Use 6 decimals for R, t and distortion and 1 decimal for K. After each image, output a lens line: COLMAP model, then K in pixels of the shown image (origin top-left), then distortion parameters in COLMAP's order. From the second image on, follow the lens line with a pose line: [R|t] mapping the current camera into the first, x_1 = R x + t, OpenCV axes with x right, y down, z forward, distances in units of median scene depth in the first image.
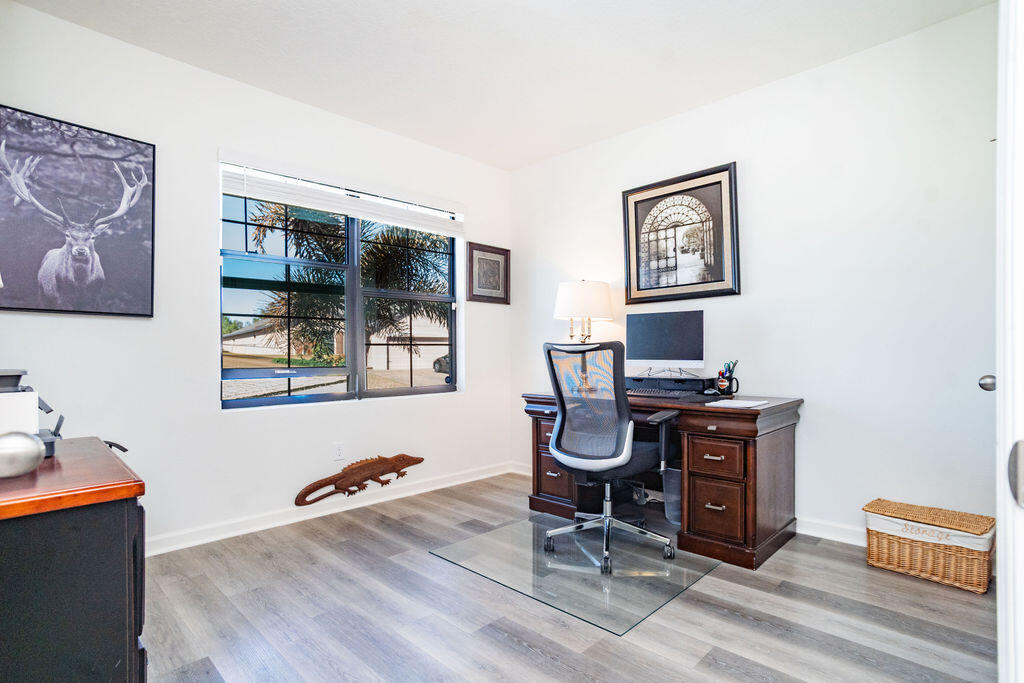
lens RADIAL K [[495.1, 0, 516.4], [0, 495.1, 354.8], [0, 0, 1]] dist [-0.067041, 0.041169]
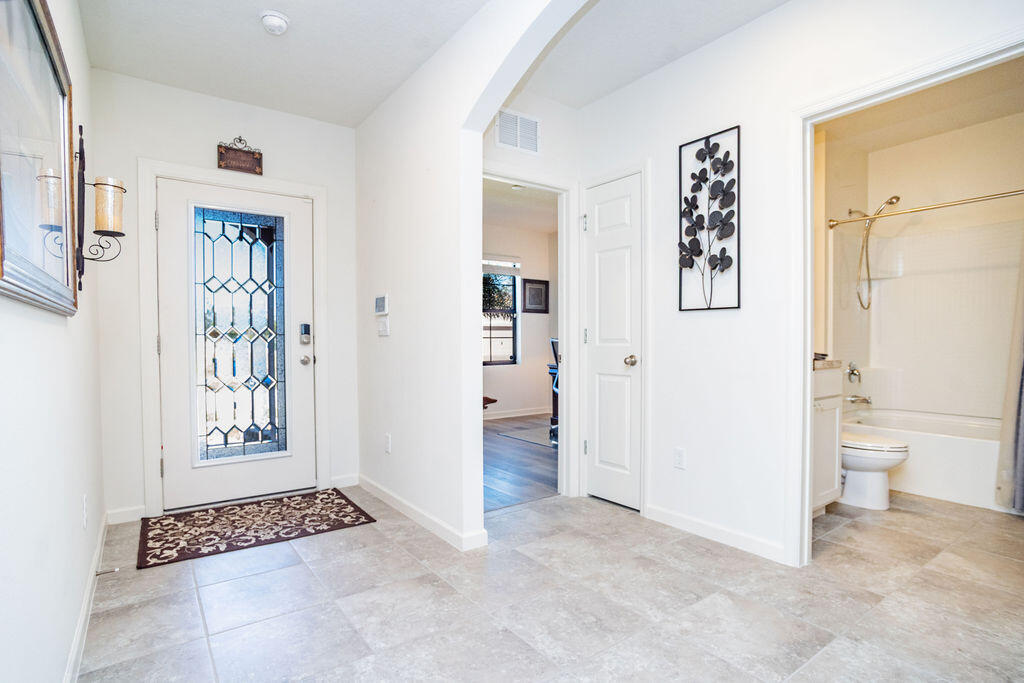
lens RADIAL K [[495.1, 0, 516.4], [0, 495.1, 354.8], [0, 0, 1]] dist [-0.067041, 0.041169]
pose [[0.988563, 0.011049, -0.150405, 0.144884], [-0.007382, 0.999662, 0.024921, -0.003291], [0.150630, -0.023526, 0.988310, -0.737804]]
